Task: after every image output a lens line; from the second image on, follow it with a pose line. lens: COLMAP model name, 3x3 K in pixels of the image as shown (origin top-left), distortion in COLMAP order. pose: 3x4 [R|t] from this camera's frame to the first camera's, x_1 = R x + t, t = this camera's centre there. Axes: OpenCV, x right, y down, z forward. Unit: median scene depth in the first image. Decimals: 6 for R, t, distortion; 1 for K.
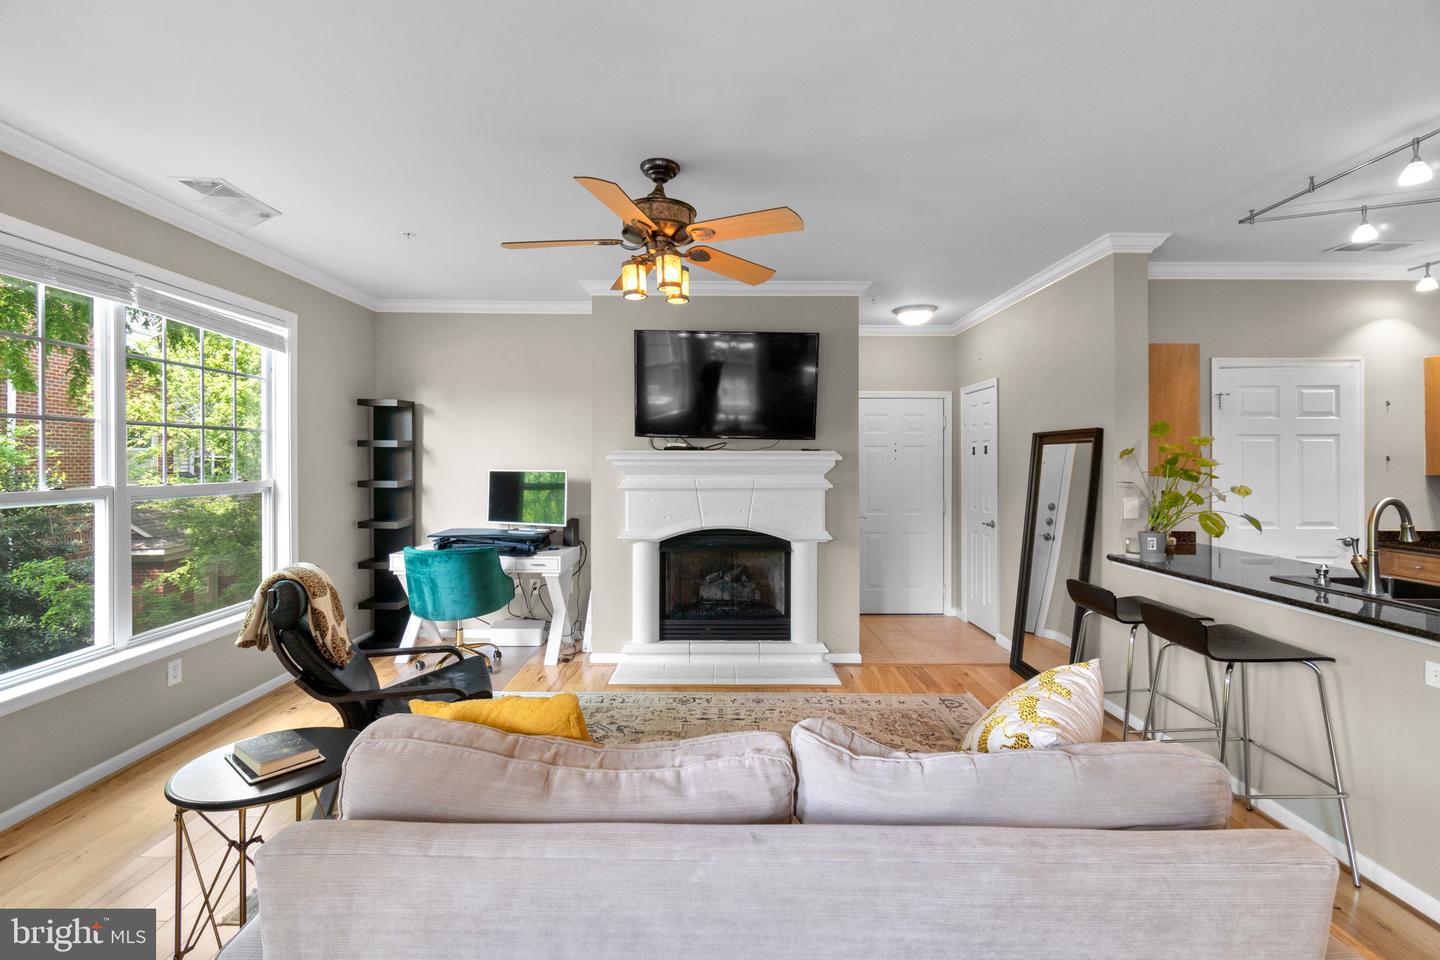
lens RADIAL K [[621.6, 0, 723.8], [0, 621.6, 460.0], [0, 0, 1]] dist [-0.005932, 0.000307]
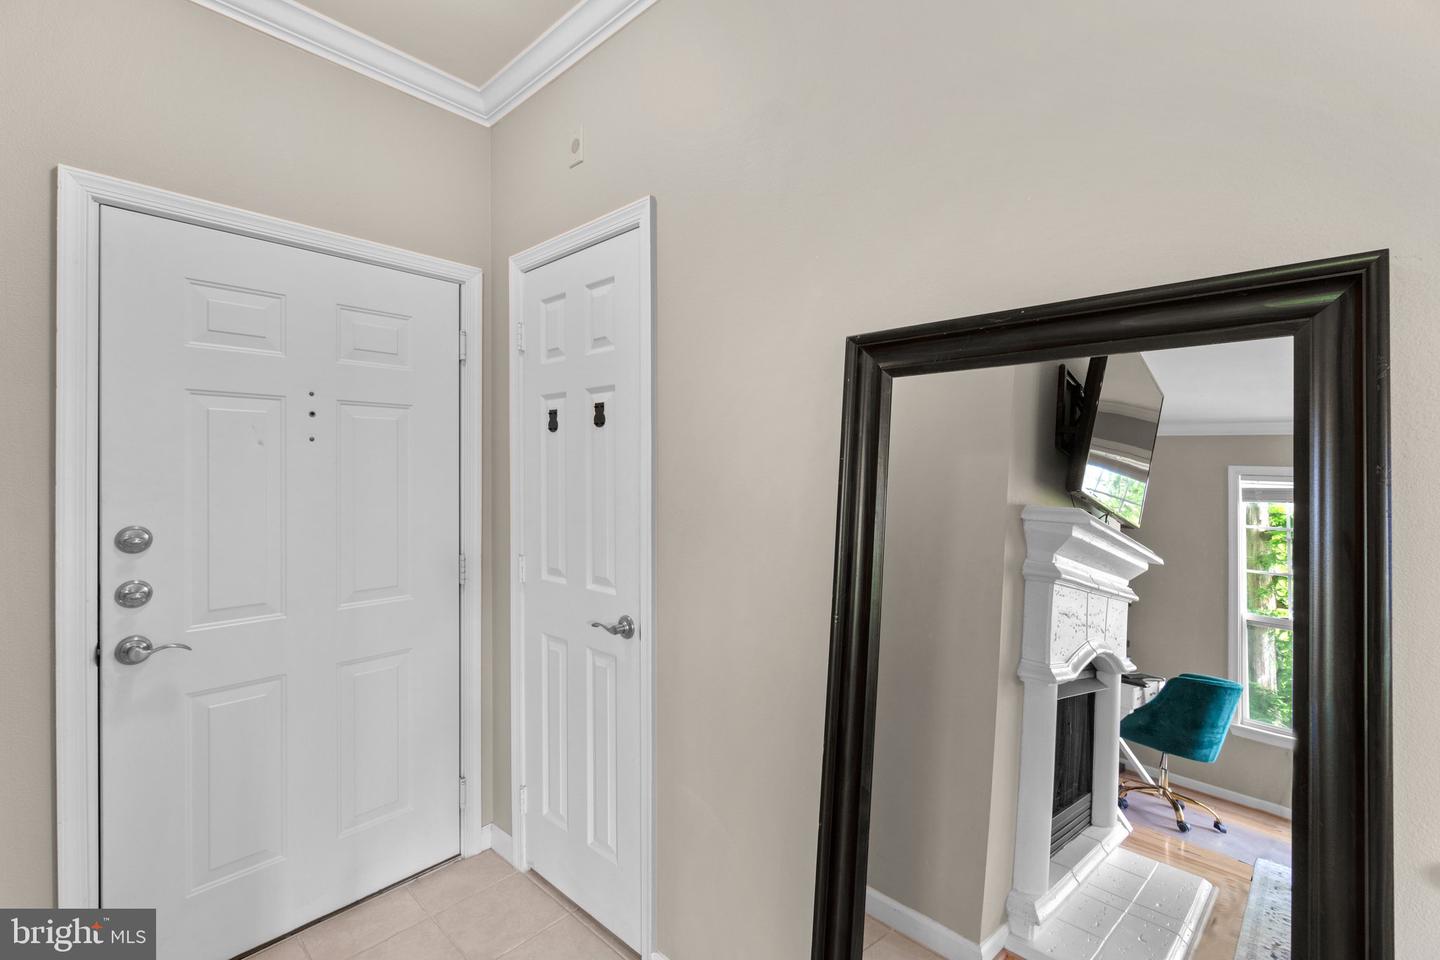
lens RADIAL K [[621.6, 0, 716.6], [0, 621.6, 468.6], [0, 0, 1]] dist [-0.005932, 0.000307]
pose [[0.680378, -0.003713, 0.732852, 0.252871], [-0.001028, 0.999981, 0.006021, 0.015078], [-0.732861, -0.004850, 0.680361, 0.864677]]
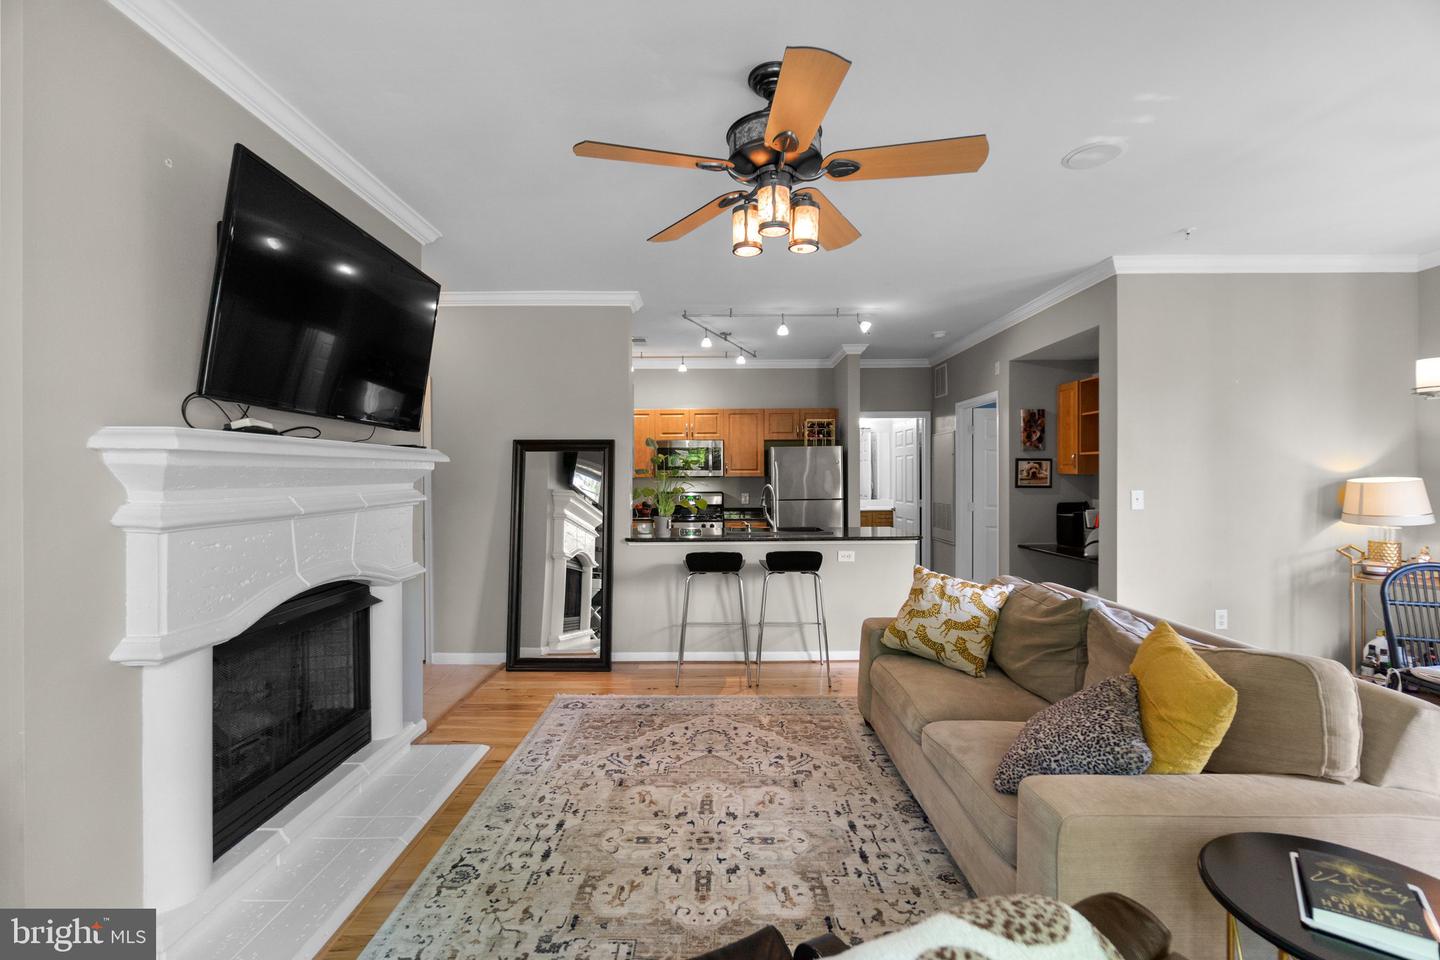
lens RADIAL K [[621.6, 0, 723.7], [0, 621.6, 476.5], [0, 0, 1]] dist [-0.005932, 0.000307]
pose [[-0.004870, -0.004421, 0.999978, -0.552962], [-0.000002, 0.999990, 0.004421, 0.014745], [-0.999988, 0.000019, -0.004870, 0.663679]]
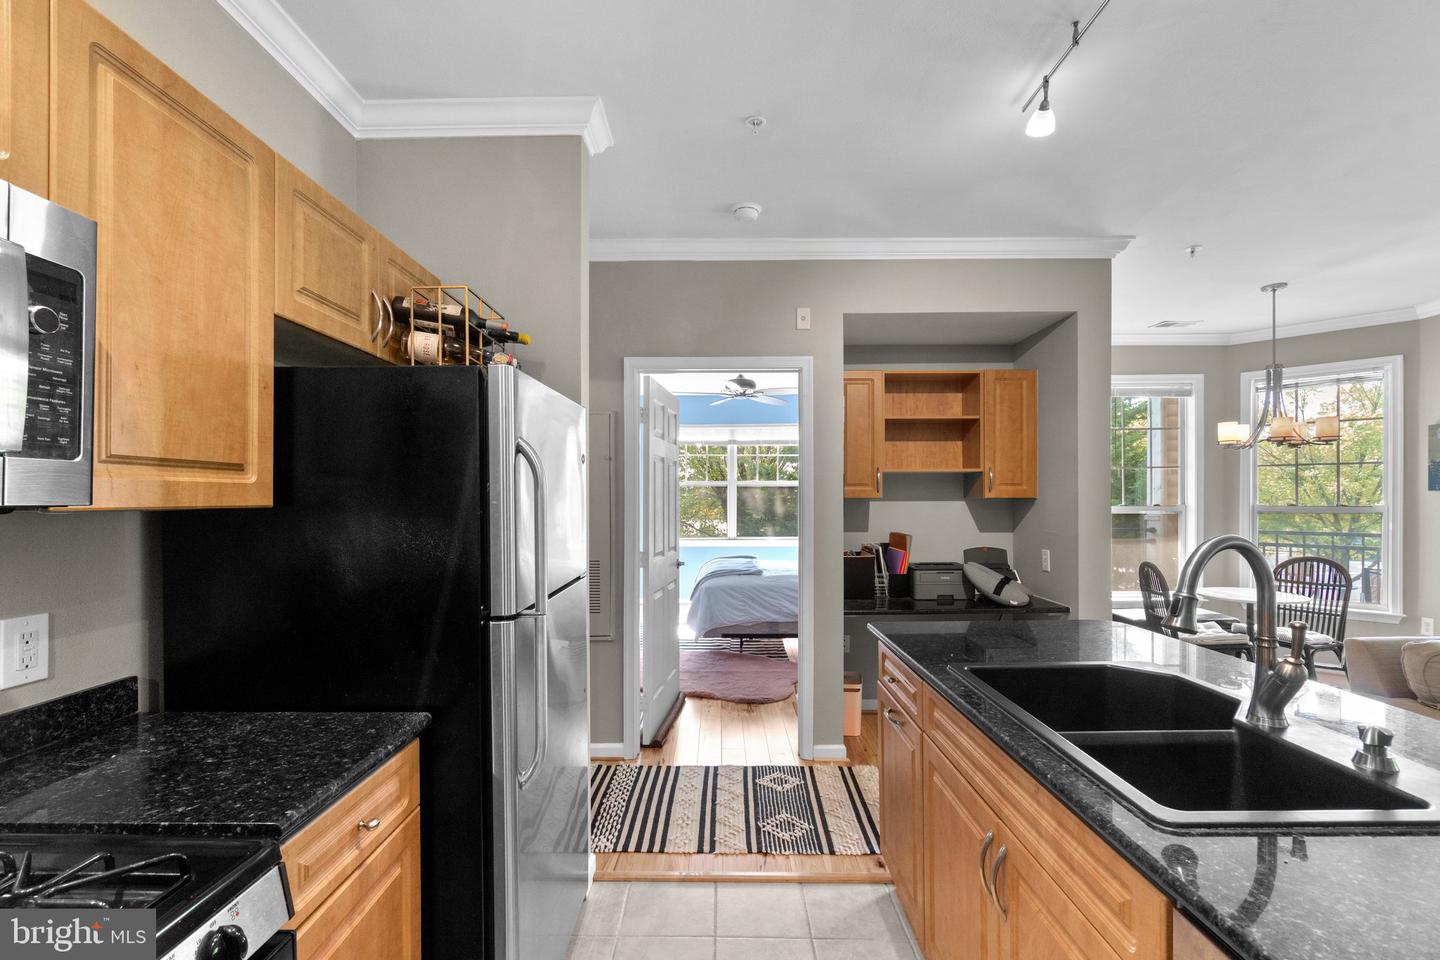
lens RADIAL K [[621.6, 0, 725.3], [0, 621.6, 498.9], [0, 0, 1]] dist [-0.005932, 0.000307]
pose [[-0.999957, 0.001705, 0.009099, 0.845148], [0.001672, 0.999992, -0.003626, 0.019577], [-0.009105, -0.003611, -0.999952, 0.856525]]
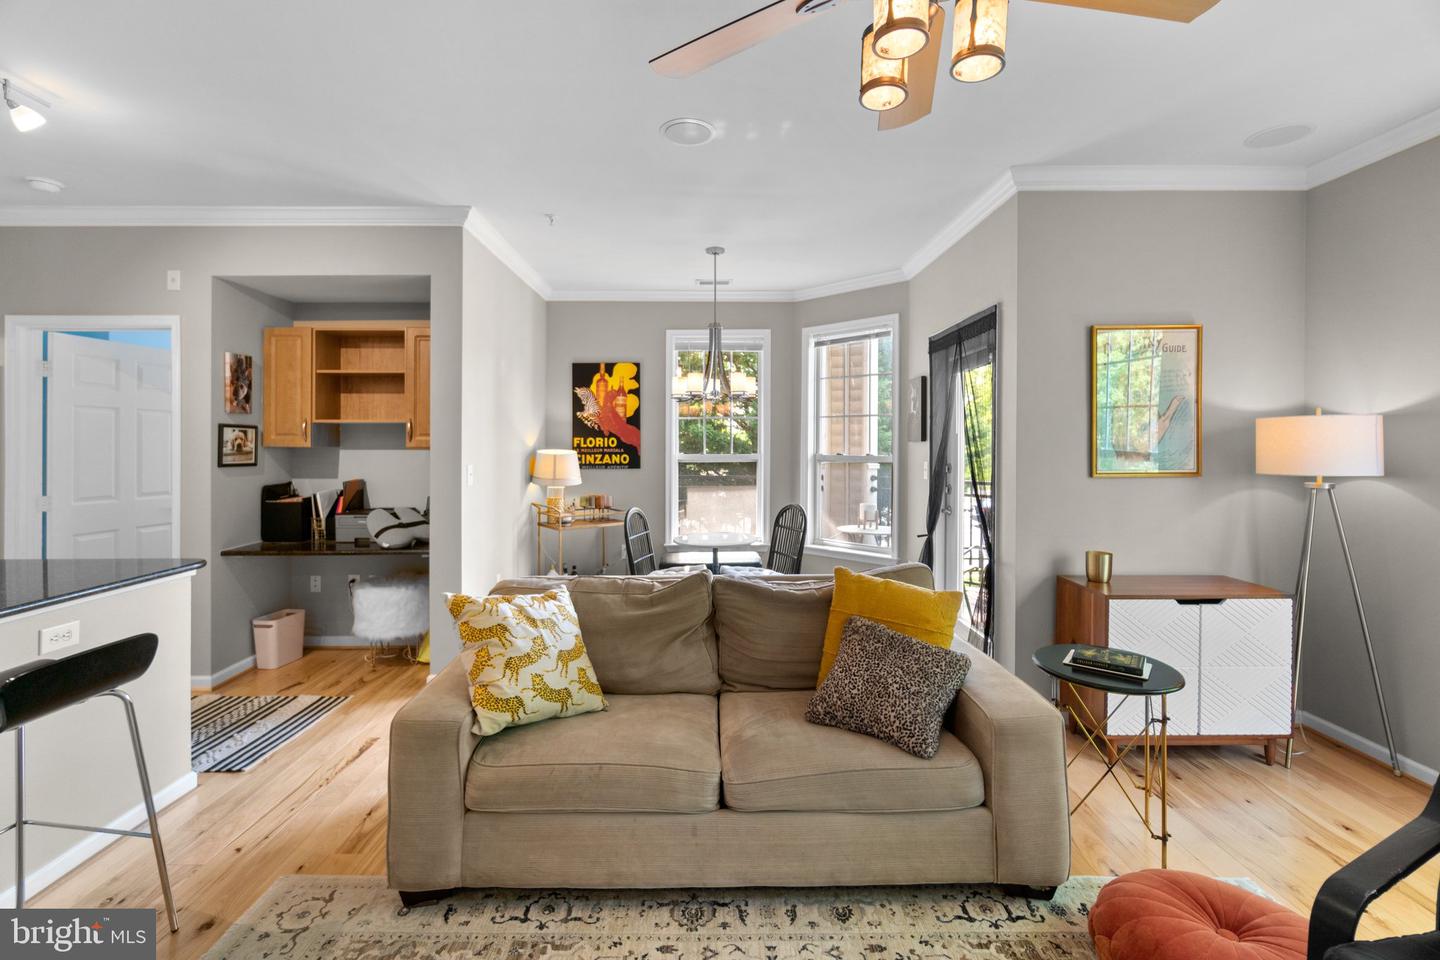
lens RADIAL K [[621.6, 0, 708.2], [0, 621.6, 449.8], [0, 0, 1]] dist [-0.005932, 0.000307]
pose [[-0.999991, -0.003167, -0.002787, 0.039556], [-0.003180, 0.999984, 0.004737, 0.013143], [0.002772, 0.004746, -0.999985, 0.913895]]
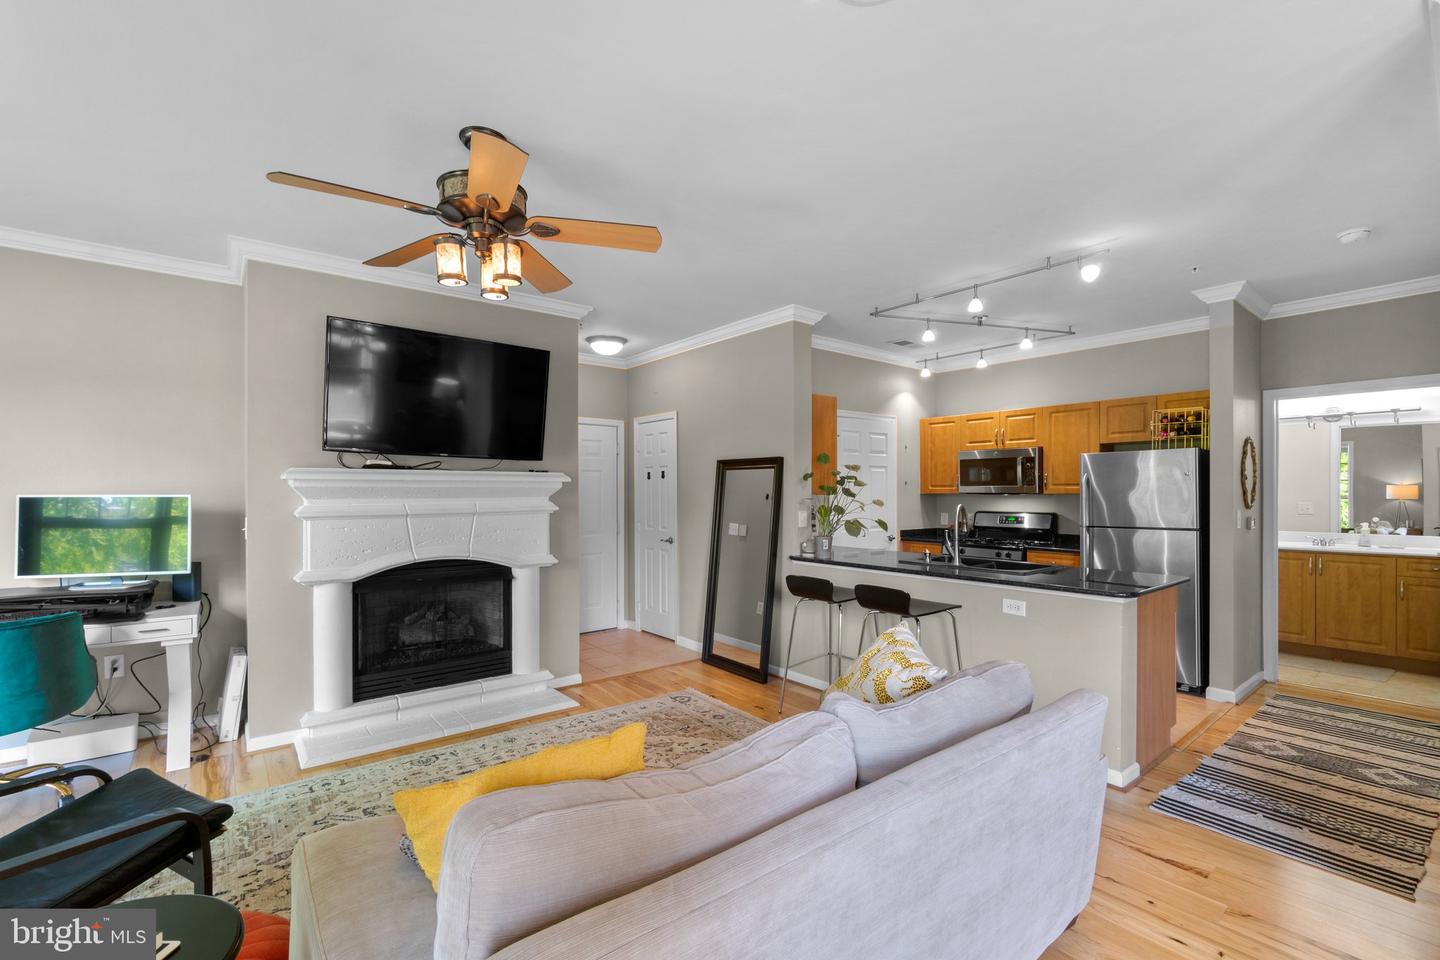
lens RADIAL K [[621.6, 0, 717.7], [0, 621.6, 492.4], [0, 0, 1]] dist [-0.005932, 0.000307]
pose [[0.784045, -0.004398, 0.620689, -0.240300], [0.000757, 0.999981, 0.006129, 0.011031], [-0.620704, -0.004335, 0.784033, 0.071817]]
